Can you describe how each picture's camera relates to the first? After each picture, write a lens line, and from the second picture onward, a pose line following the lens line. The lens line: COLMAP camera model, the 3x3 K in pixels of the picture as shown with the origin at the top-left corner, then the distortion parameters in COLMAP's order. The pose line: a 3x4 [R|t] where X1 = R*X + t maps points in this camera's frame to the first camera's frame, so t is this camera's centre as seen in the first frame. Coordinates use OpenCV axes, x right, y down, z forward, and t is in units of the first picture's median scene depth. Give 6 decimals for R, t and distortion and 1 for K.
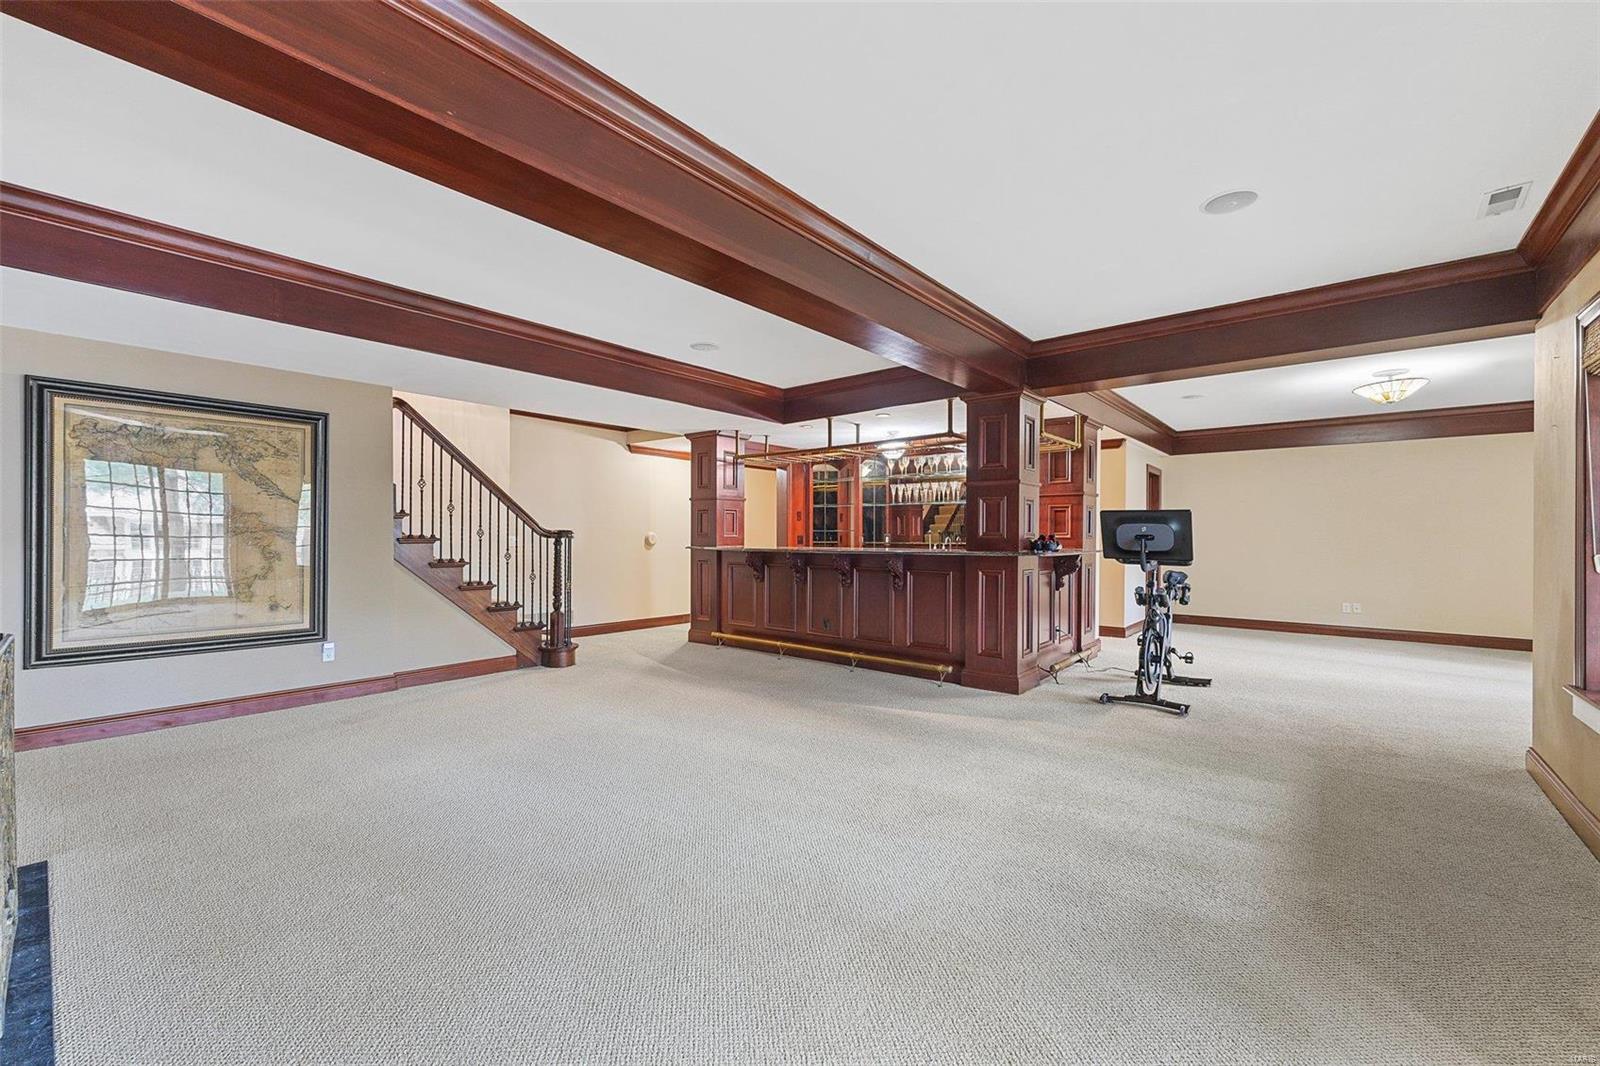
lens RADIAL K [[635.6, 0, 808.6], [0, 635.6, 535.3], [0, 0, 1]] dist [-0.002095, -0.000114]
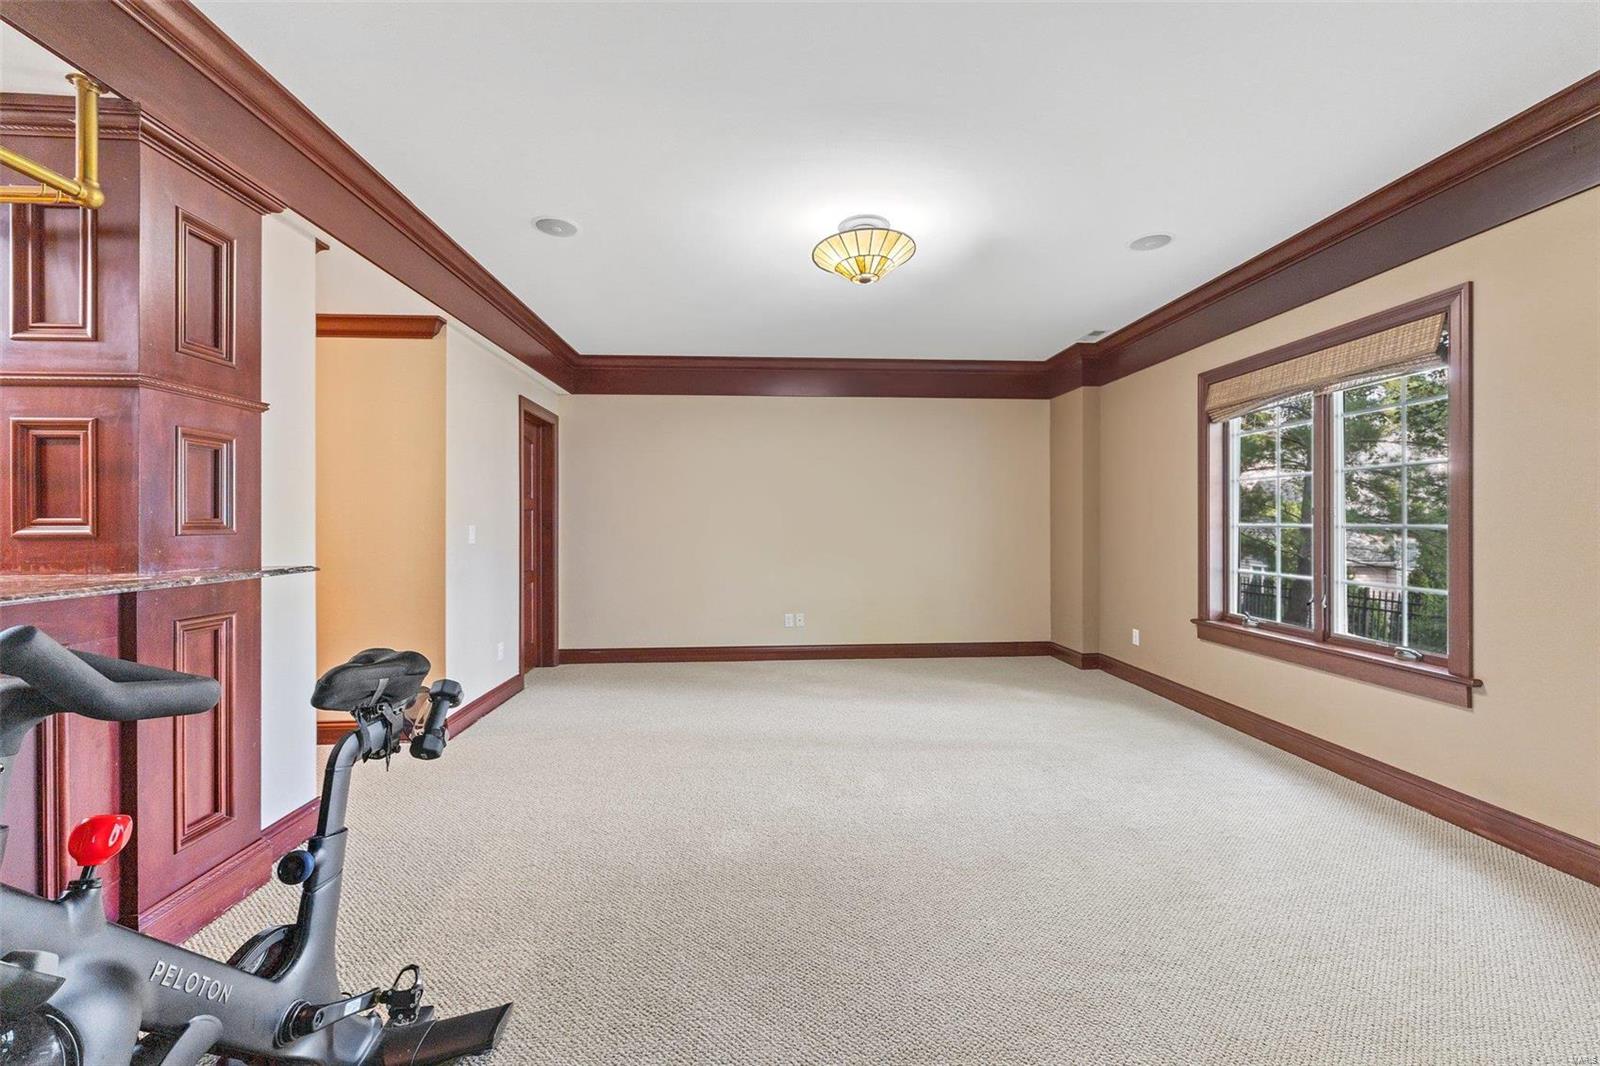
lens RADIAL K [[635.6, 0, 799.0], [0, 635.6, 525.4], [0, 0, 1]] dist [-0.002095, -0.000114]
pose [[0.732593, -0.000514, 0.680667, 0.334744], [-0.003615, 0.999983, 0.004646, -0.003341], [-0.680657, -0.005865, 0.732578, 0.431307]]
